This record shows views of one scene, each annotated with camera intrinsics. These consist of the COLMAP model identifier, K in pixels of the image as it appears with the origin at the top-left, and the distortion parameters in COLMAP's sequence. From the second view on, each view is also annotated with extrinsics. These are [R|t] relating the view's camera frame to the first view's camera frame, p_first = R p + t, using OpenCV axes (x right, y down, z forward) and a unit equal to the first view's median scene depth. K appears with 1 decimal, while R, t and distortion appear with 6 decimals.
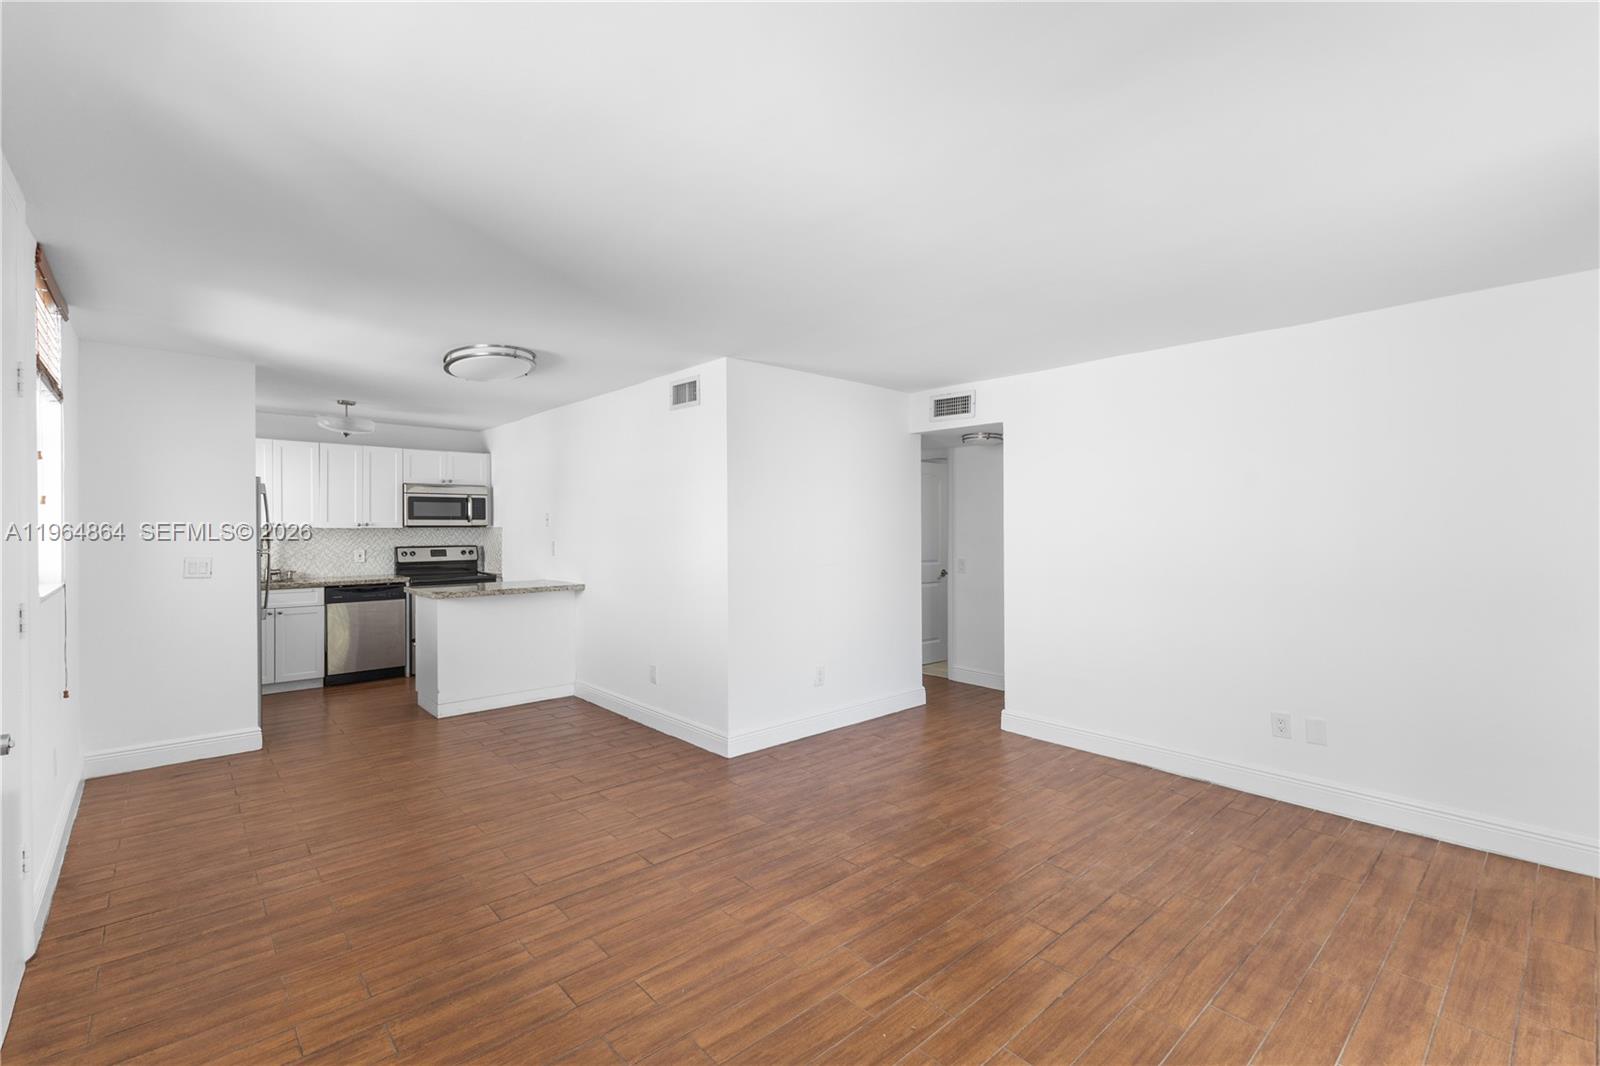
lens RADIAL K [[693.1, 0, 789.4], [0, 693.1, 531.1], [0, 0, 1]] dist [0.023023, -0.007375]
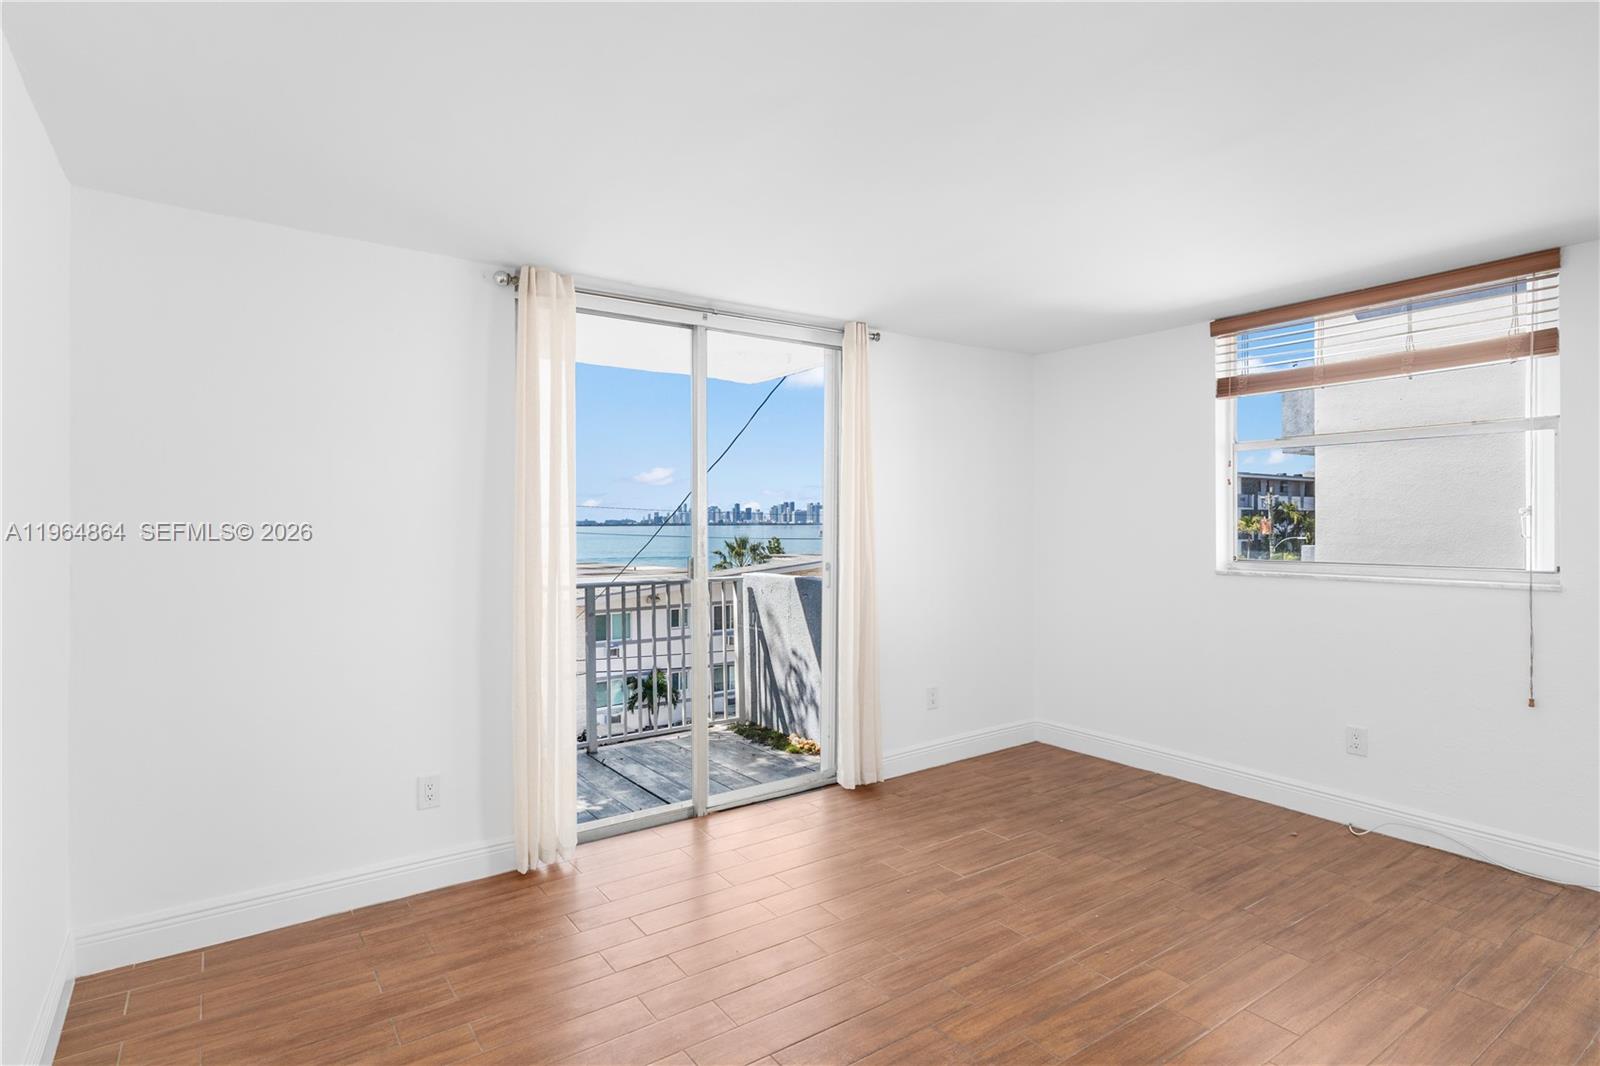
lens RADIAL K [[834.5, 0, 791.2], [0, 834.5, 515.6], [0, 0, 1]] dist [0.026192, -0.000196]
pose [[-0.994851, 0.001077, 0.101346, 0.238366], [0.000680, 0.999992, -0.003950, -0.003191], [-0.101350, -0.003861, -0.994843, 1.051806]]
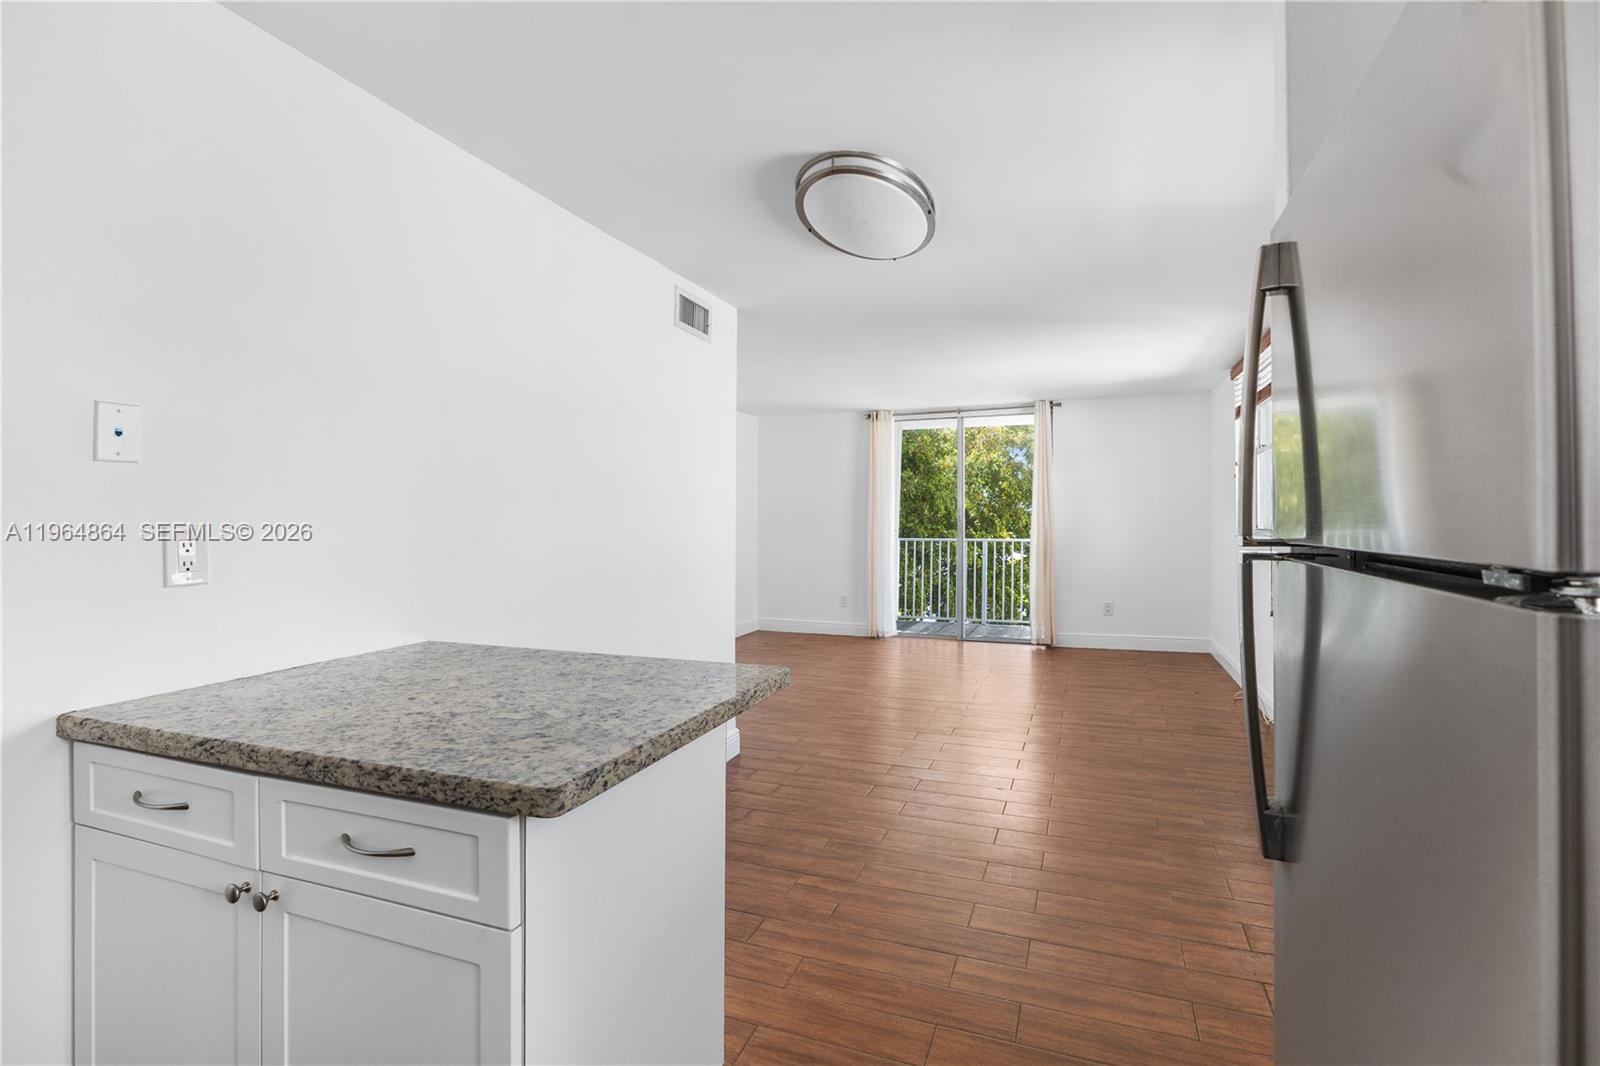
lens RADIAL K [[719.6, 0, 800.8], [0, 719.6, 537.2], [0, 0, 1]] dist [-0.005615, -0.000316]
pose [[-0.451188, -0.017910, 0.892249, -0.901074], [0.011499, 0.999599, 0.025880, 0.019941], [-0.892355, 0.021937, -0.450801, 1.263535]]
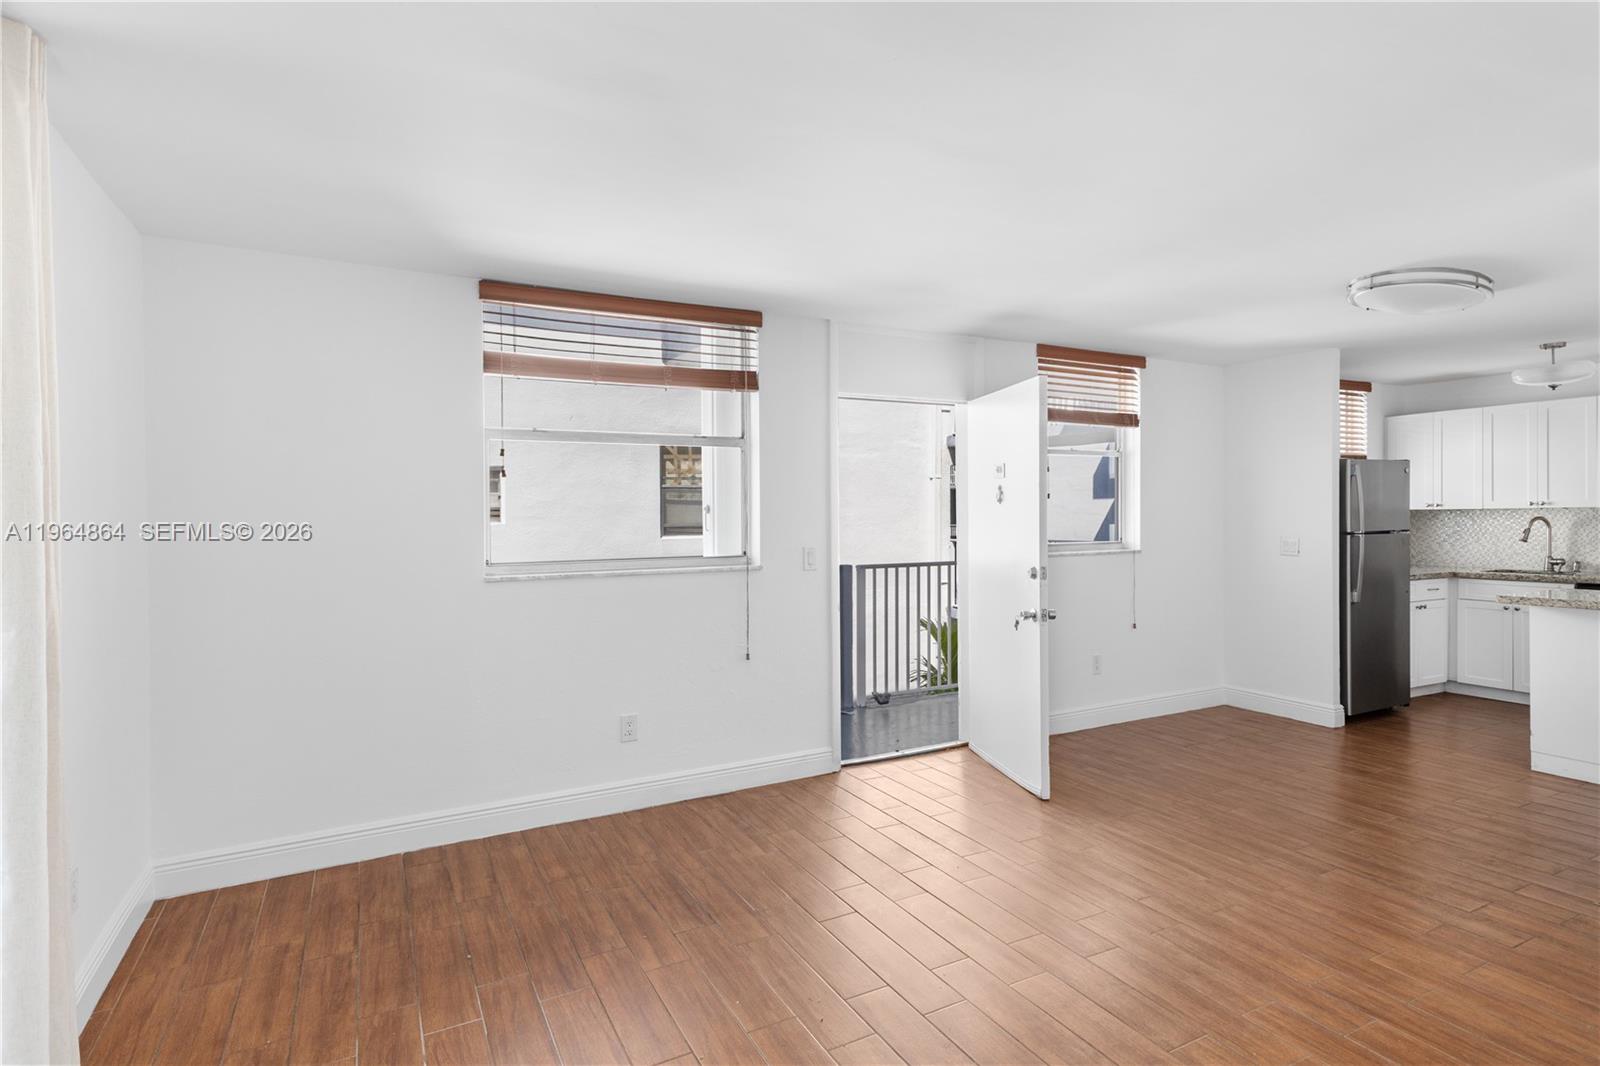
lens RADIAL K [[834.5, 0, 847.5], [0, 834.5, 523.5], [0, 0, 1]] dist [0.026192, -0.000196]
pose [[-0.196716, 0.008515, -0.980424, 0.574740], [0.007551, 0.999946, 0.007169, 0.000440], [0.980431, -0.005993, -0.196769, 0.548585]]
